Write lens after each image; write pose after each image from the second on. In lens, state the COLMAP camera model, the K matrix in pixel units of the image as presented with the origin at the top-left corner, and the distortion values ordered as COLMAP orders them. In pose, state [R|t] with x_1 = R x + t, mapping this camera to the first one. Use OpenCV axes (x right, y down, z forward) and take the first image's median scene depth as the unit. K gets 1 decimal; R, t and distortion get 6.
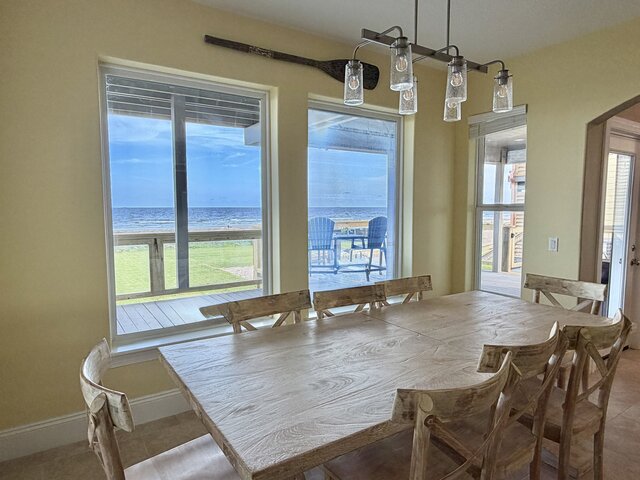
lens RADIAL K [[402.1, 0, 317.5], [0, 402.1, 242.9], [0, 0, 1]] dist [-0.000186, 0.000361]
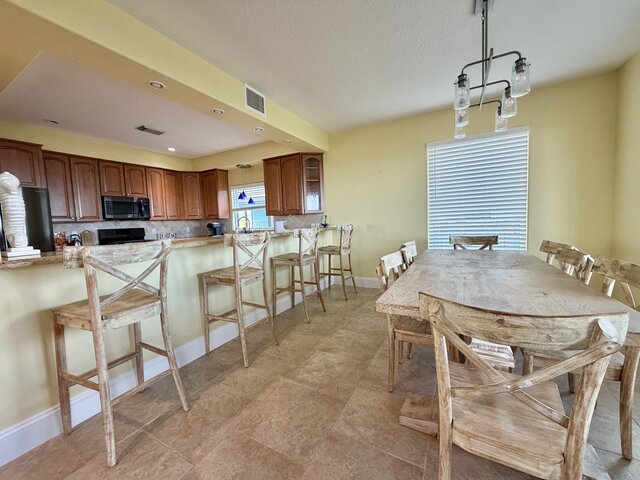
lens RADIAL K [[254.2, 0, 317.4], [0, 254.2, 238.3], [0, 0, 1]] dist [-0.000411, -0.000183]
pose [[-0.884170, 0.067569, -0.462253, 1.122023], [-0.003130, 0.988606, 0.150495, -0.028082], [0.467155, 0.134510, -0.873884, 1.367962]]
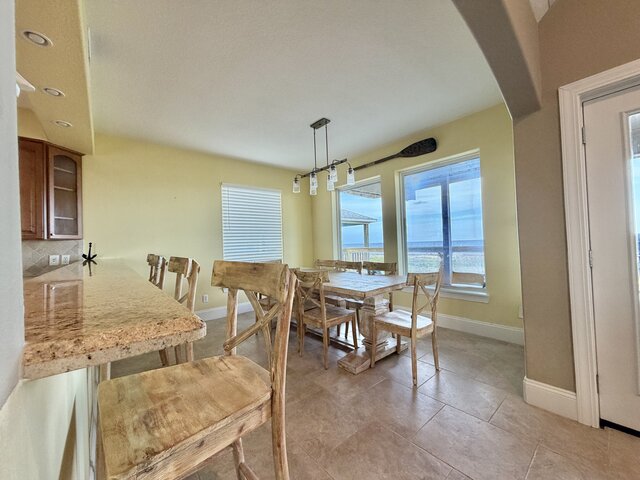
lens RADIAL K [[254.2, 0, 317.4], [0, 254.2, 238.3], [0, 0, 1]] dist [-0.000411, -0.000183]
pose [[0.117292, -0.024059, -0.992806, 1.650413], [-0.059773, 0.997723, -0.031240, 0.041079], [0.991297, 0.063007, 0.115587, 0.671301]]
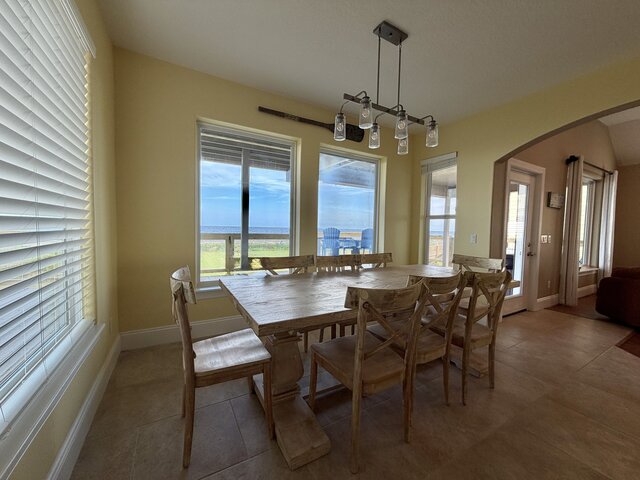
lens RADIAL K [[254.2, 0, 317.4], [0, 254.2, 238.3], [0, 0, 1]] dist [-0.000411, -0.000183]
pose [[0.997757, 0.026607, -0.061420, 0.059878], [-0.029348, 0.998593, -0.044169, 0.096462], [0.060158, 0.045872, 0.997134, -0.040110]]
